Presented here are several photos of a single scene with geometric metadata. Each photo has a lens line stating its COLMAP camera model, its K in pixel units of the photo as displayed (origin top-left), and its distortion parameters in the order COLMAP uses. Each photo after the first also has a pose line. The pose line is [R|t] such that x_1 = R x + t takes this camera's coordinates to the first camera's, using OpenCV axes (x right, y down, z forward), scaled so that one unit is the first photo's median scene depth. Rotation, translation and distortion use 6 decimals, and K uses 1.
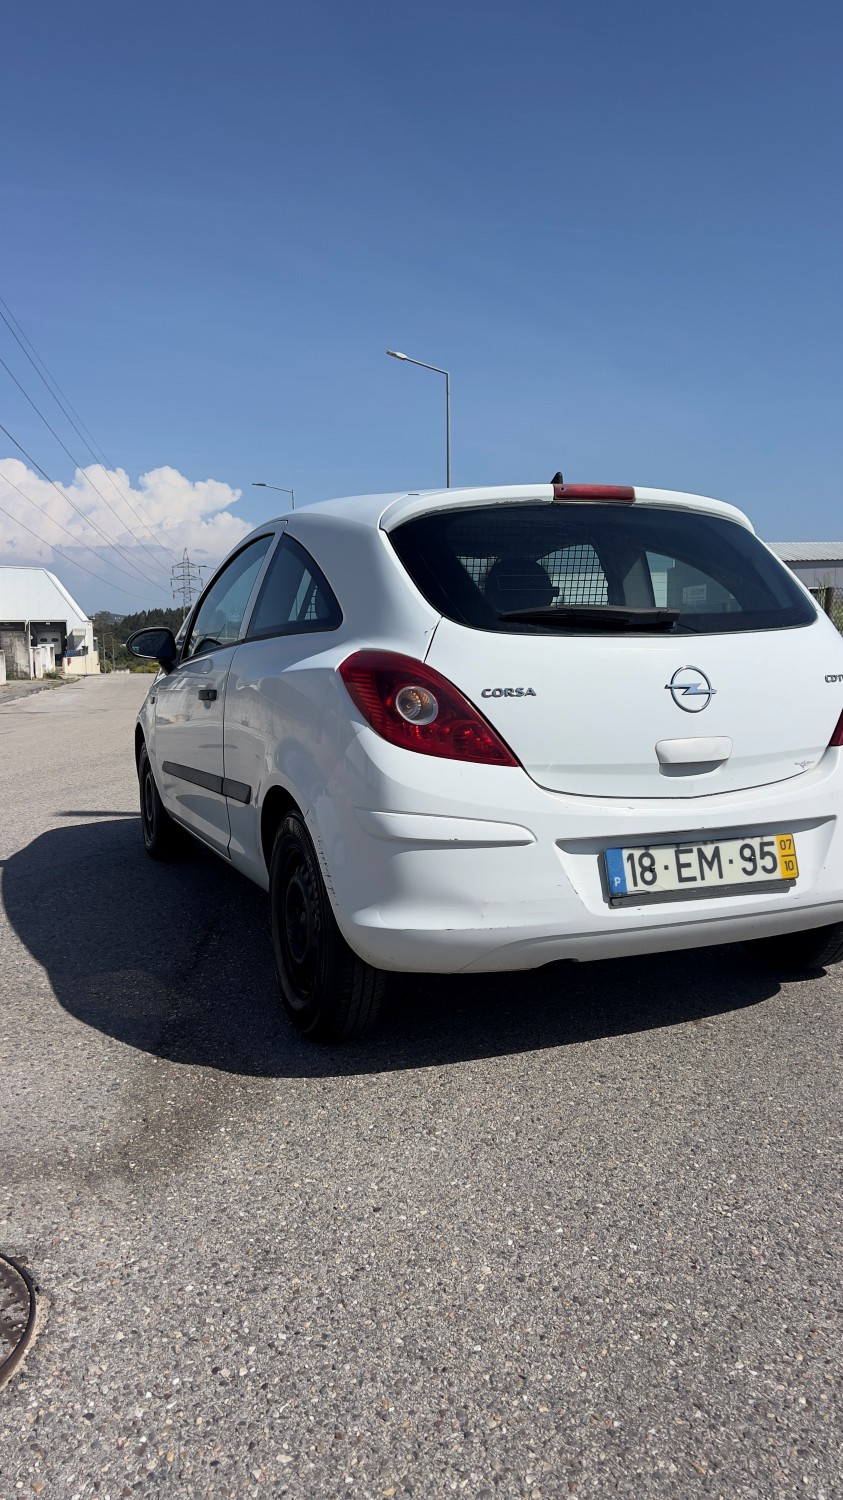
lens RADIAL K [[1144.2, 0, 411.4], [0, 1144.2, 782.2], [0, 0, 1]] dist [0.031439, -0.033463]
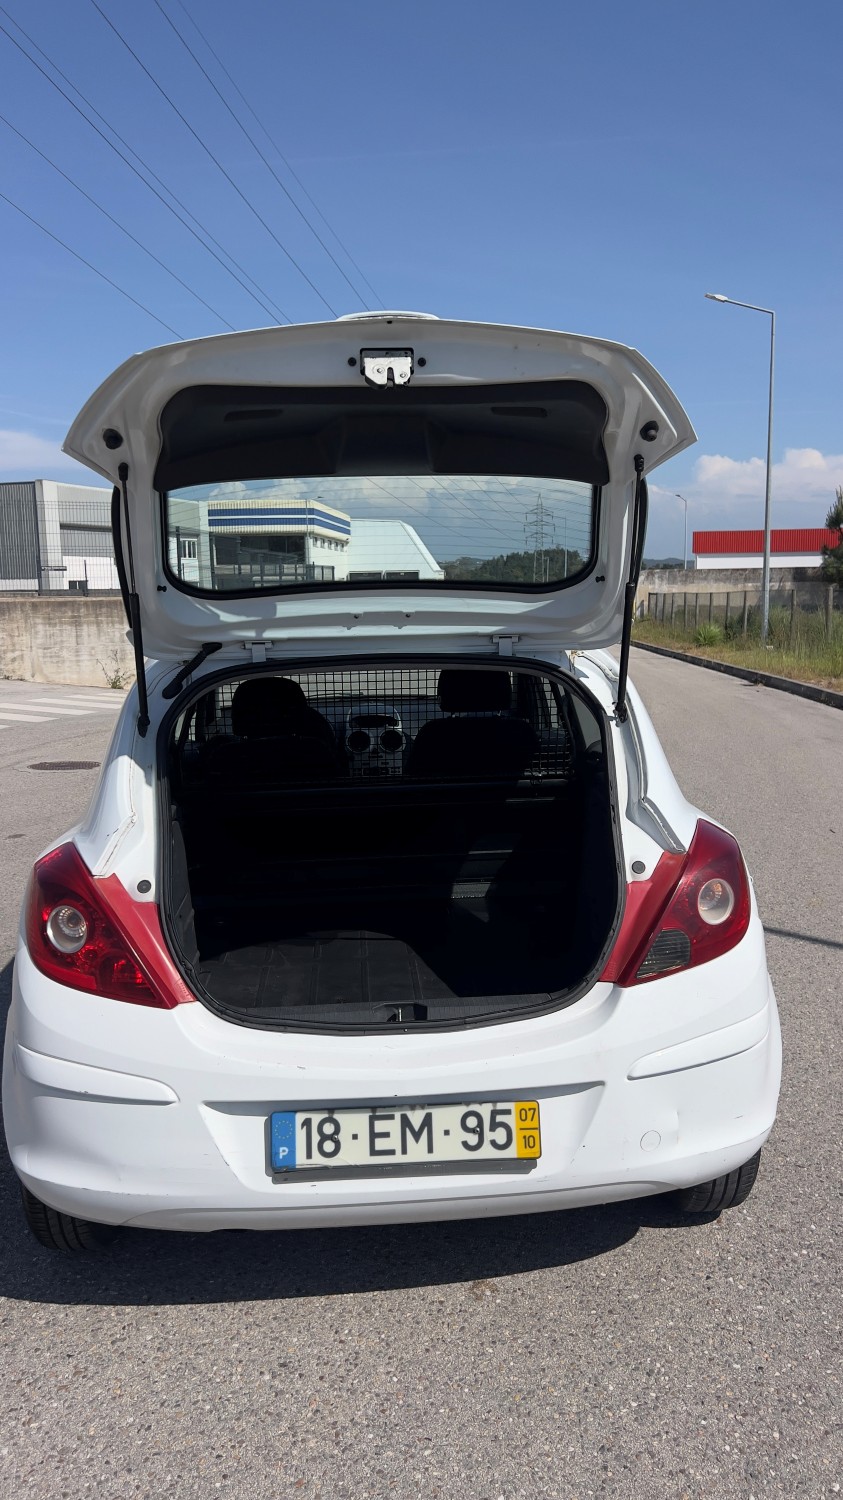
lens RADIAL K [[1144.2, 0, 420.1], [0, 1144.2, 764.4], [0, 0, 1]] dist [0.031439, -0.033463]
pose [[0.952885, 0.040158, -0.300661, 0.499110], [-0.028901, 0.998708, 0.041798, -0.228448], [0.301951, -0.031139, 0.952815, 0.222907]]
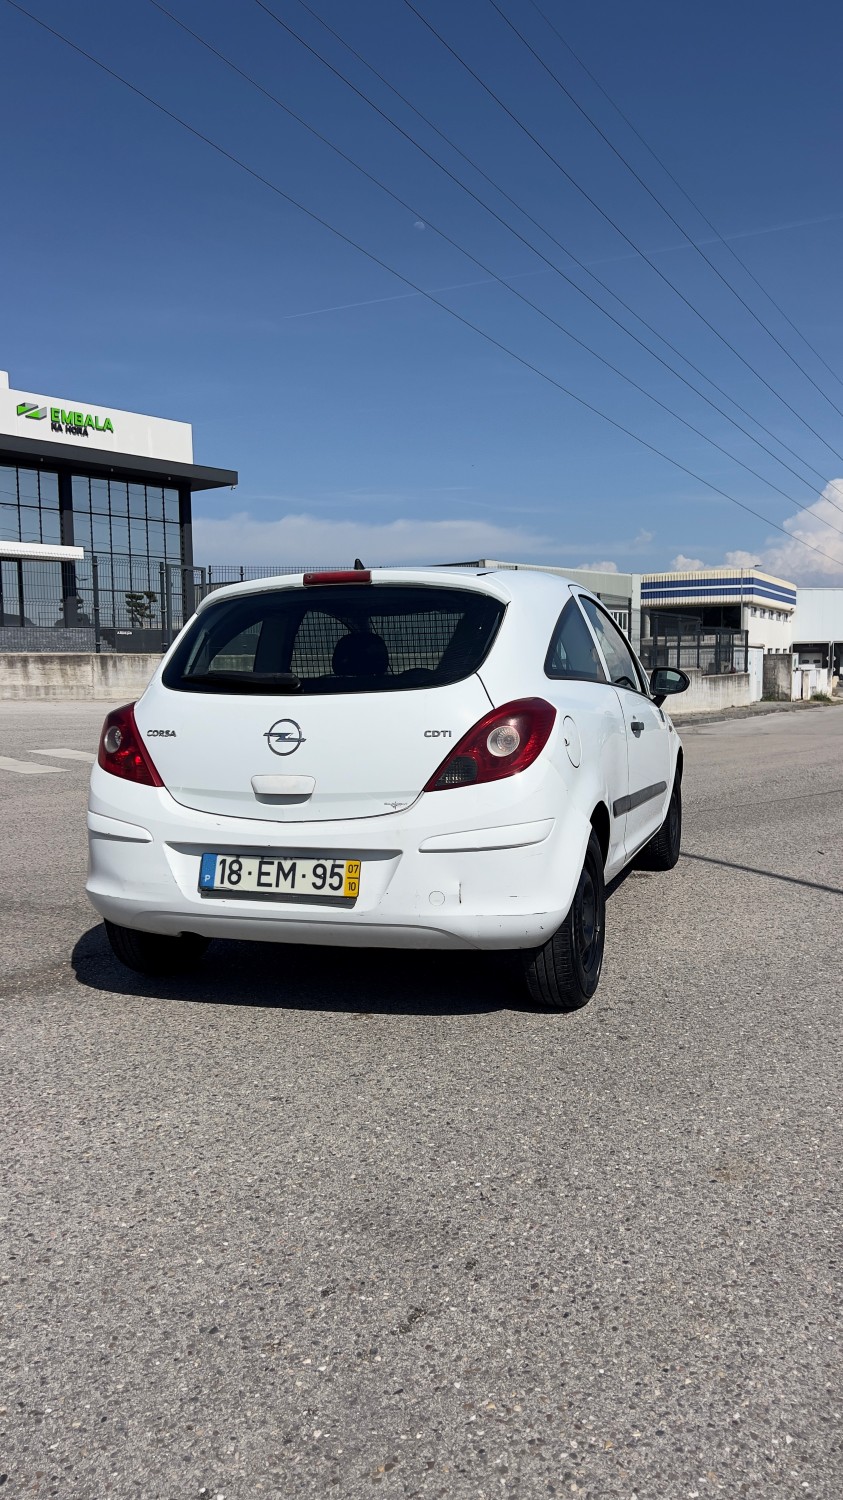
lens RADIAL K [[1144.2, 0, 396.1], [0, 1144.2, 765.5], [0, 0, 1]] dist [0.031439, -0.033463]
pose [[0.751739, 0.054656, -0.657192, 1.169512], [-0.074667, 0.997205, -0.002476, -0.055140], [0.655220, 0.050932, 0.753719, 0.125050]]
